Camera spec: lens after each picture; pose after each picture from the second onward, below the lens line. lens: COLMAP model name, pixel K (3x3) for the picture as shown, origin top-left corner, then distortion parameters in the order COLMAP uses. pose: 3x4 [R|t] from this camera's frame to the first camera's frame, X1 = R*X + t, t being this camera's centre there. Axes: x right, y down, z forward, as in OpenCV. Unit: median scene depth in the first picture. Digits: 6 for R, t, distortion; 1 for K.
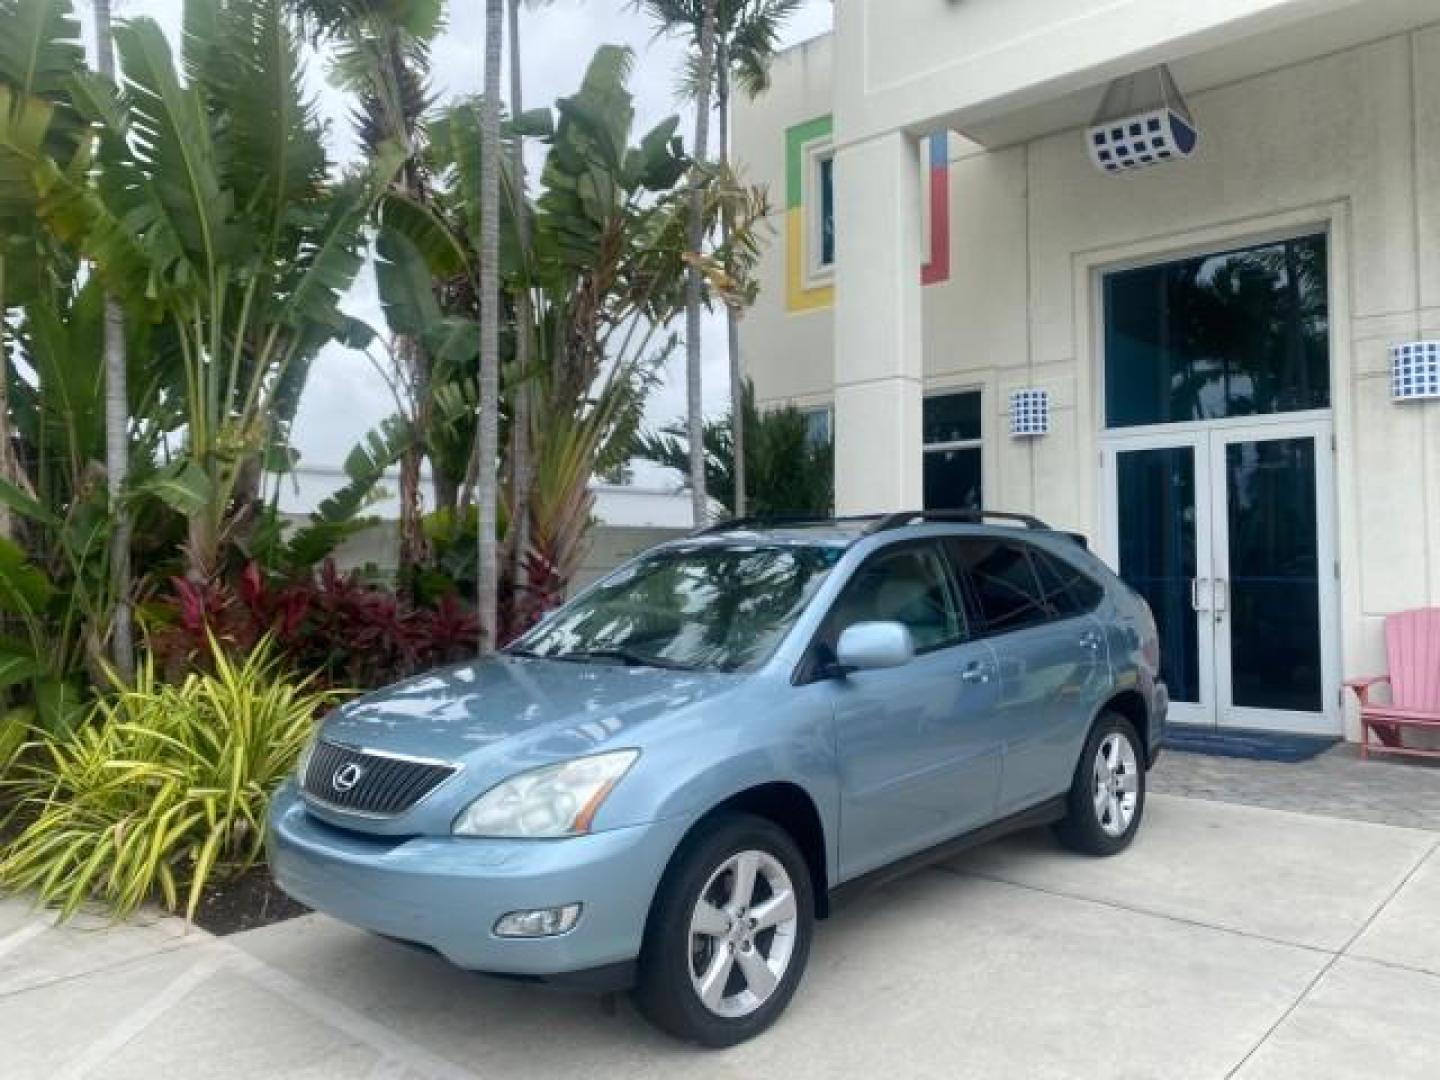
lens RADIAL K [[1109.4, 0, 718.9], [0, 1109.4, 535.2], [0, 0, 1]] dist [0.010263, -0.000895]
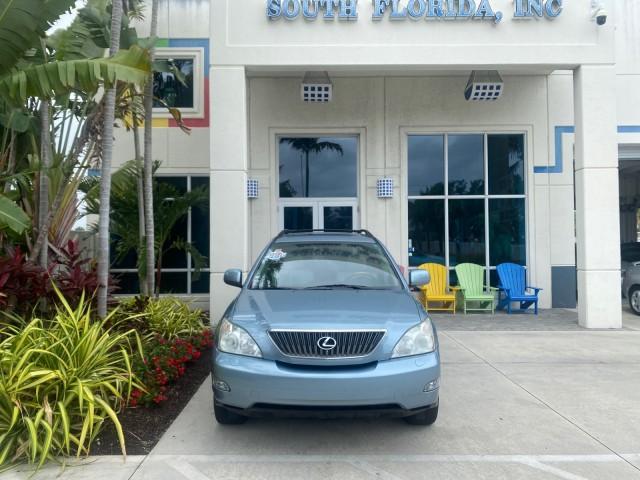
lens RADIAL K [[493.1, 0, 319.5], [0, 493.1, 237.9], [0, 0, 1]] dist [0.010263, -0.000895]
pose [[0.728510, 0.019649, 0.684753, -0.470894], [-0.018701, 0.999786, -0.008793, 0.007519], [-0.684780, -0.006399, 0.728722, 0.135373]]
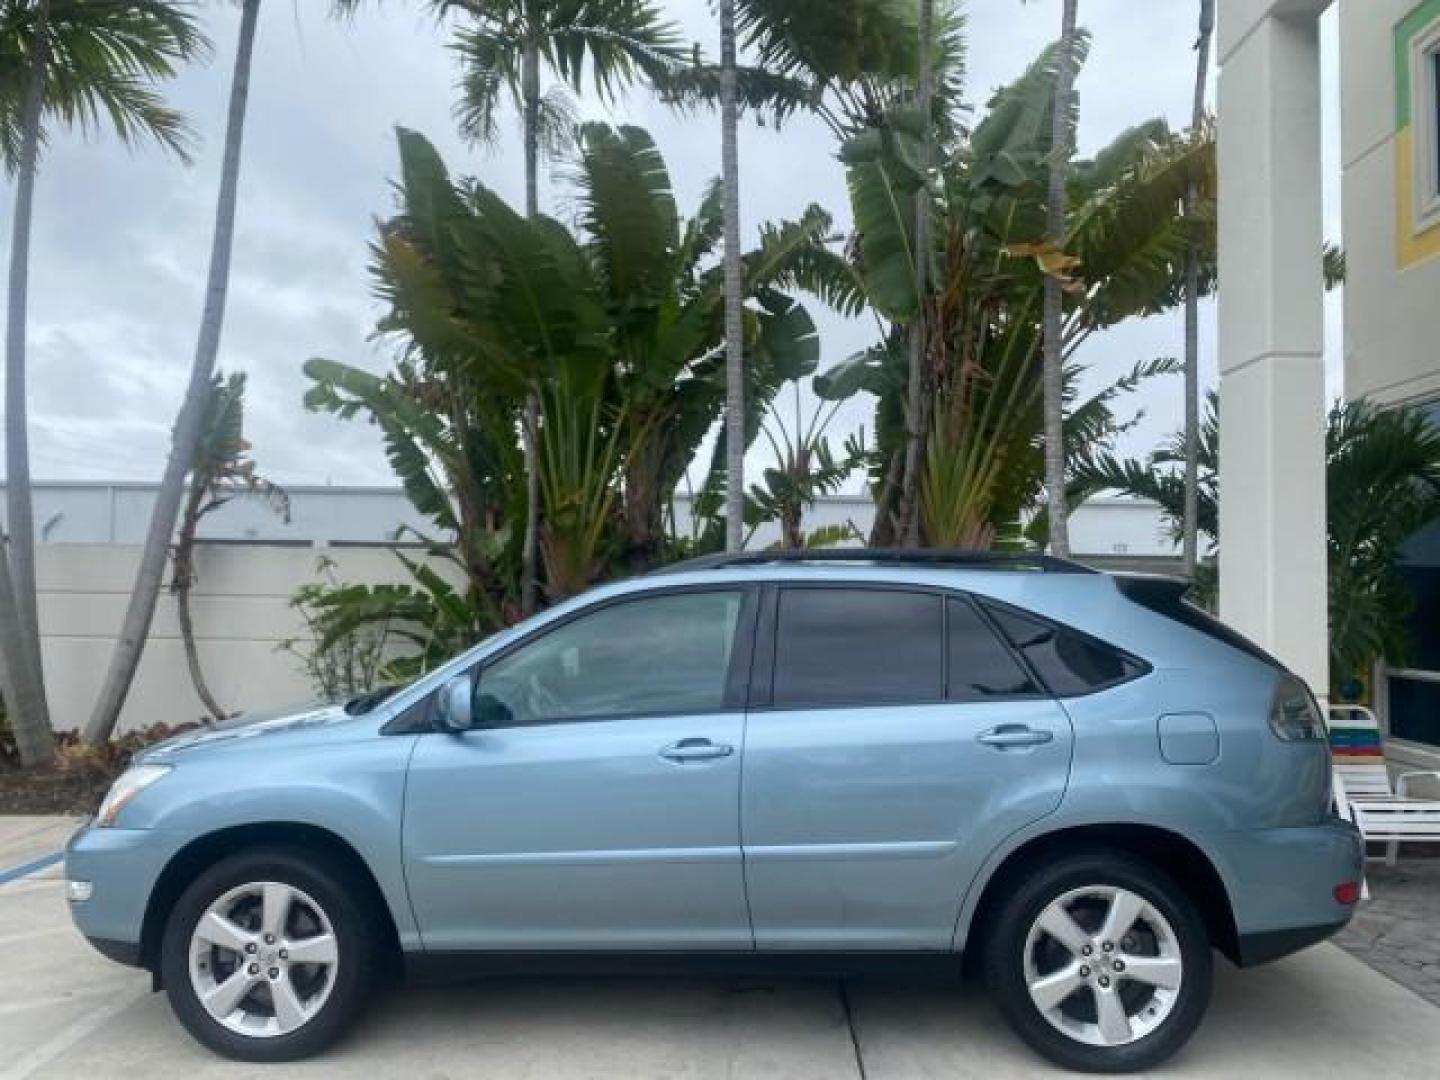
lens RADIAL K [[1107.8, 0, 717.3], [0, 1107.8, 534.3], [0, 0, 1]] dist [0.006700, -0.000037]
pose [[0.657933, -0.020422, -0.752799, 0.509605], [-0.001700, 0.999589, -0.028603, -0.006907], [0.753074, 0.020099, 0.657628, 0.287847]]
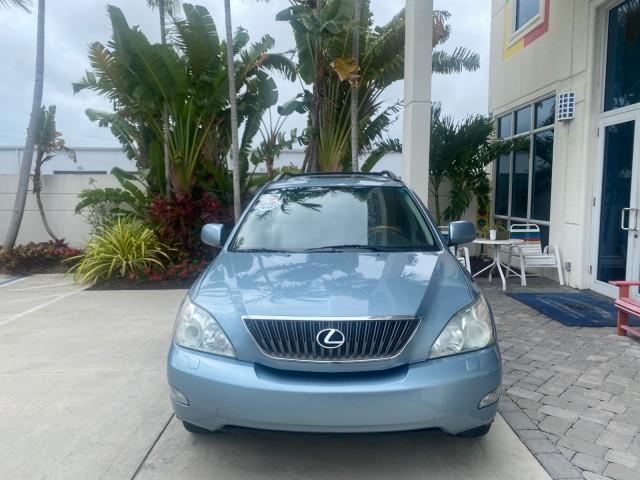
lens RADIAL K [[492.3, 0, 318.8], [0, 492.3, 237.5], [0, 0, 1]] dist [0.006700, -0.000037]
pose [[0.677987, 0.078536, -0.730867, 0.786336], [0.010847, 0.993099, 0.116777, -0.006417], [0.734994, -0.087101, 0.672456, 0.280585]]
